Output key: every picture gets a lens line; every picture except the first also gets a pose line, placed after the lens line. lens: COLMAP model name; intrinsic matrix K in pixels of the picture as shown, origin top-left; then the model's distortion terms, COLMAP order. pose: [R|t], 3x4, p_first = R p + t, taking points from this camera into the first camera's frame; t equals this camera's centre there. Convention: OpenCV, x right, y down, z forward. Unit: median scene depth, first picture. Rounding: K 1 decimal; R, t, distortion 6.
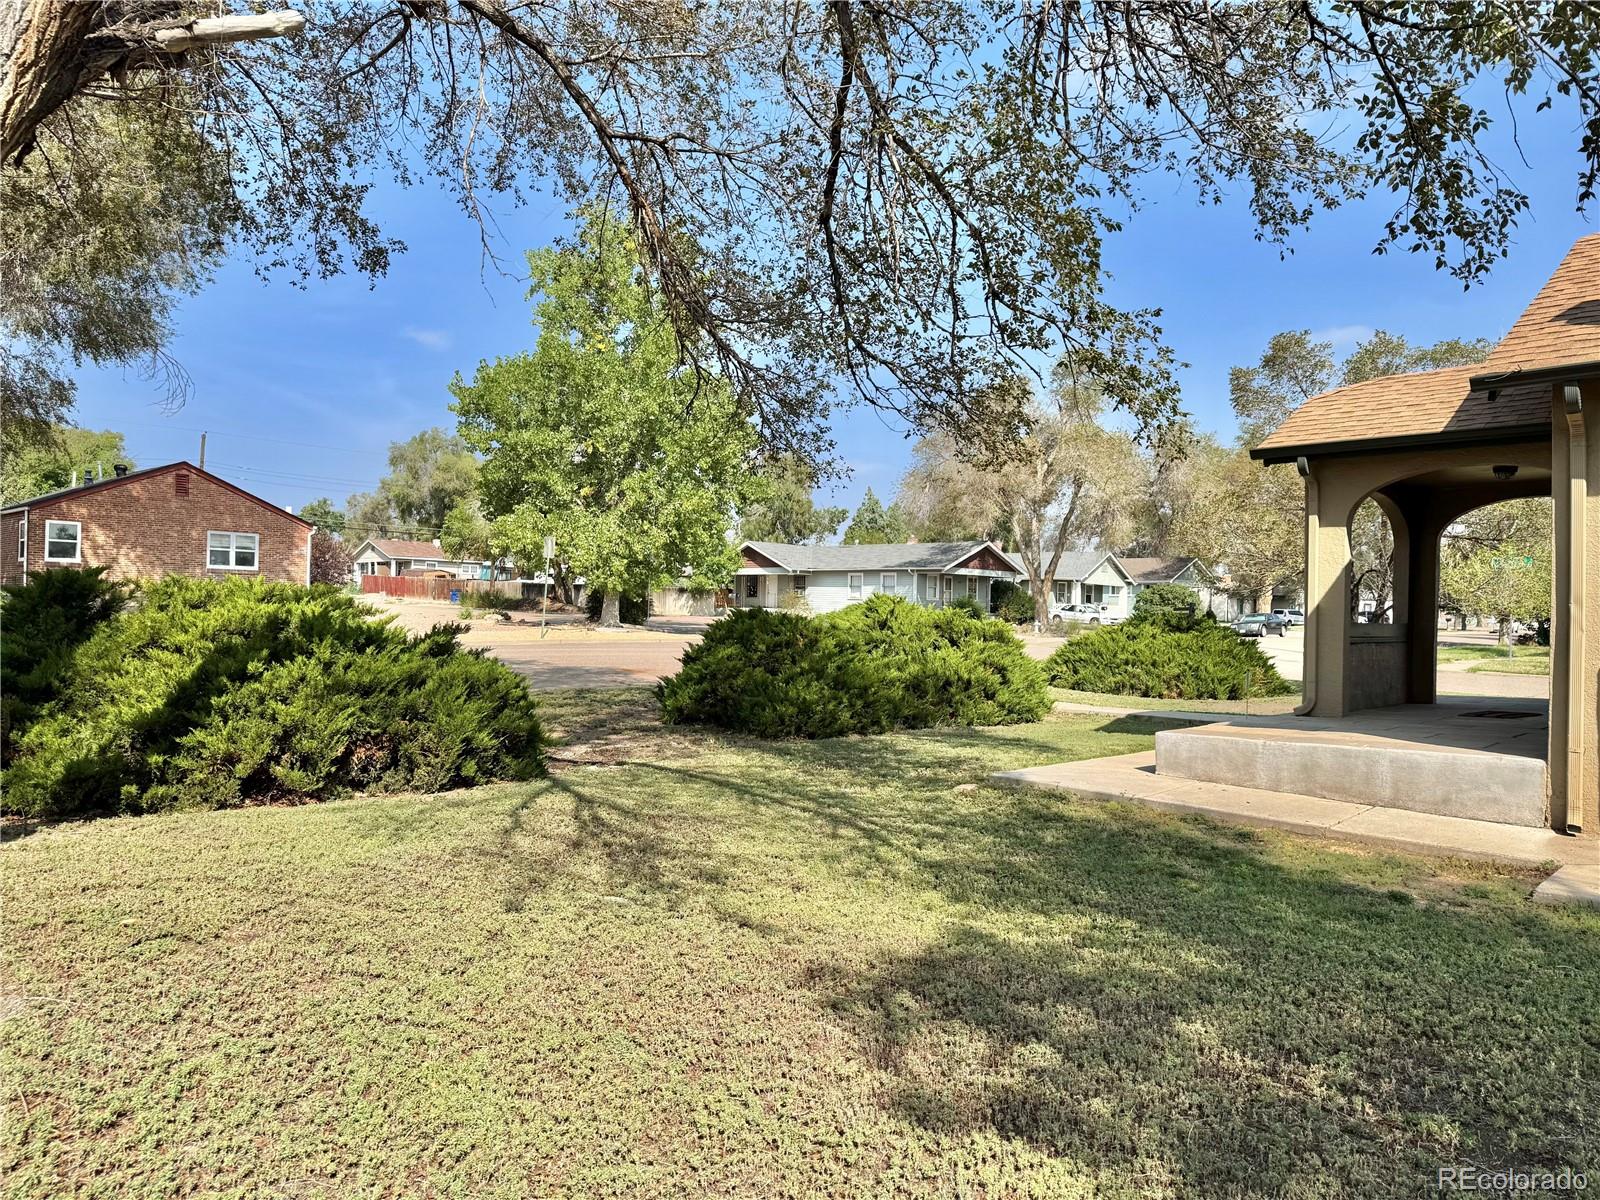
lens RADIAL K [[1105.4, 0, 800.0], [0, 1105.4, 600.0], [0, 0, 1]] dist [0.049918, -0.082414]
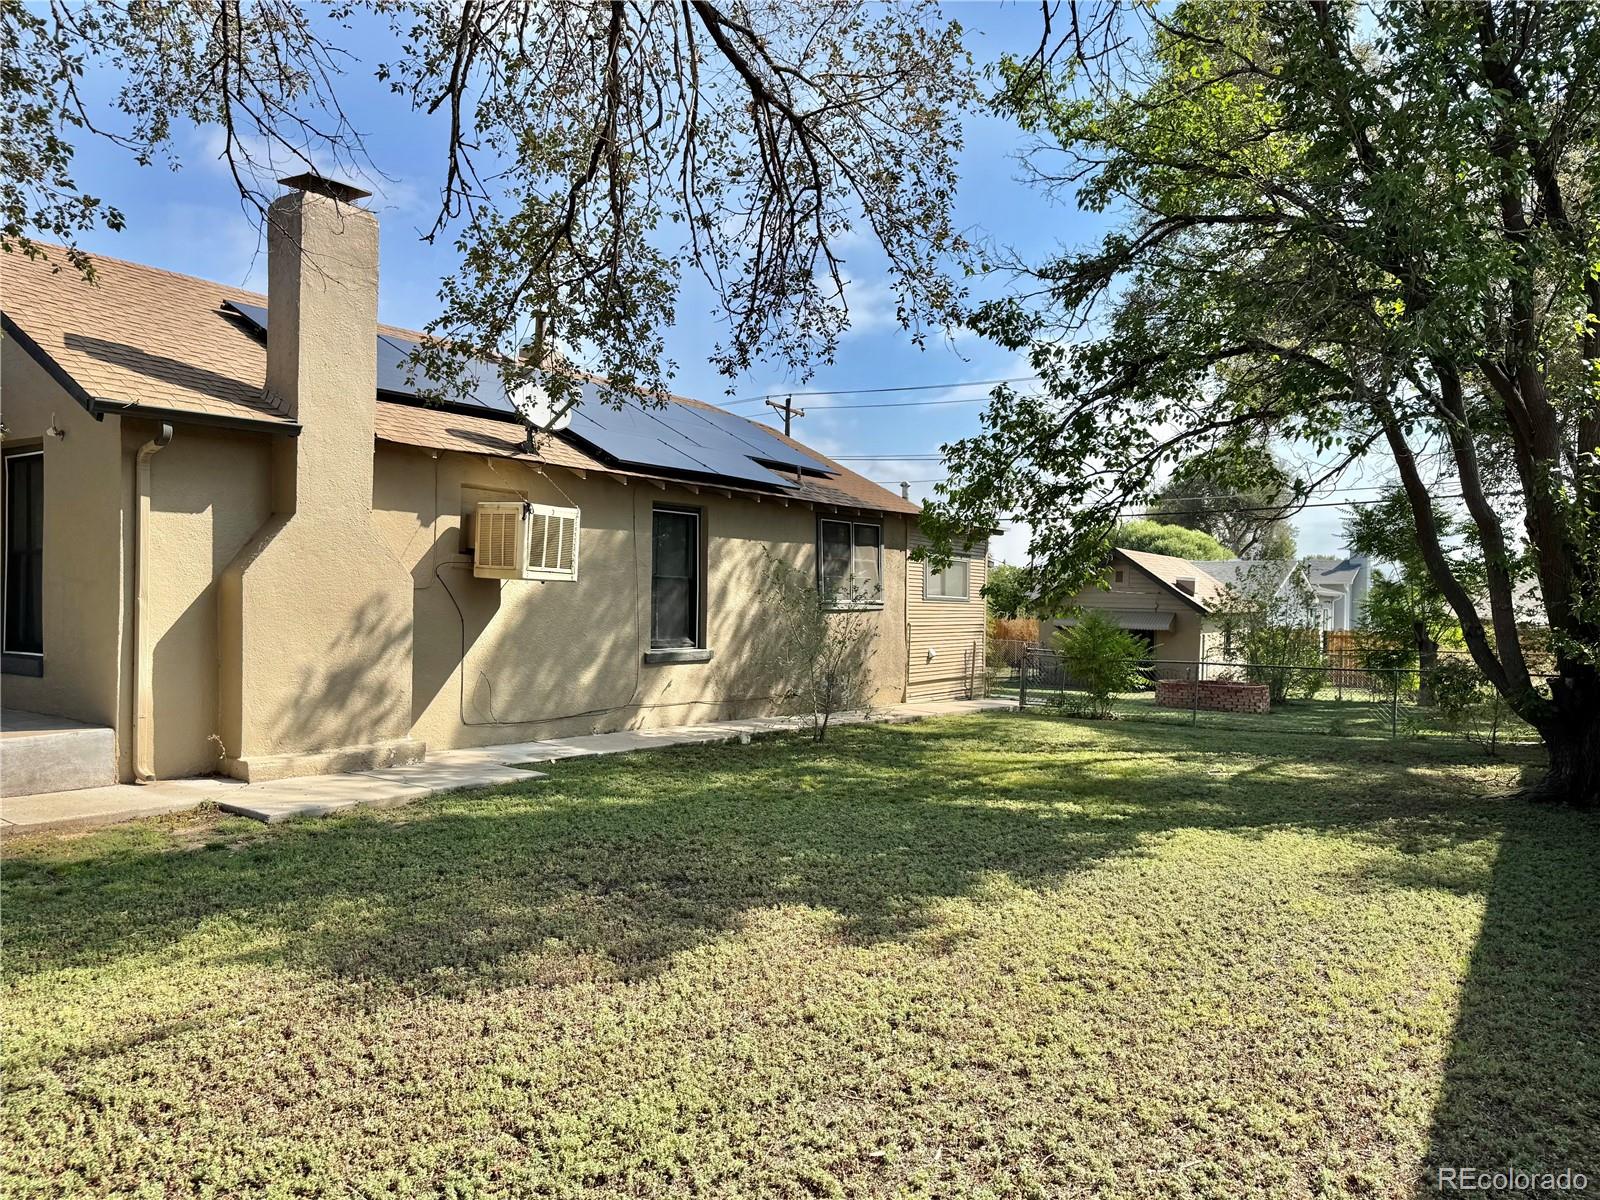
lens RADIAL K [[1105.4, 0, 800.0], [0, 1105.4, 600.0], [0, 0, 1]] dist [0.049918, -0.082414]
pose [[-0.126556, -0.030840, 0.991480, -0.967794], [-0.020414, 0.999386, 0.028480, -0.068540], [-0.991749, -0.016636, -0.127108, 0.673993]]
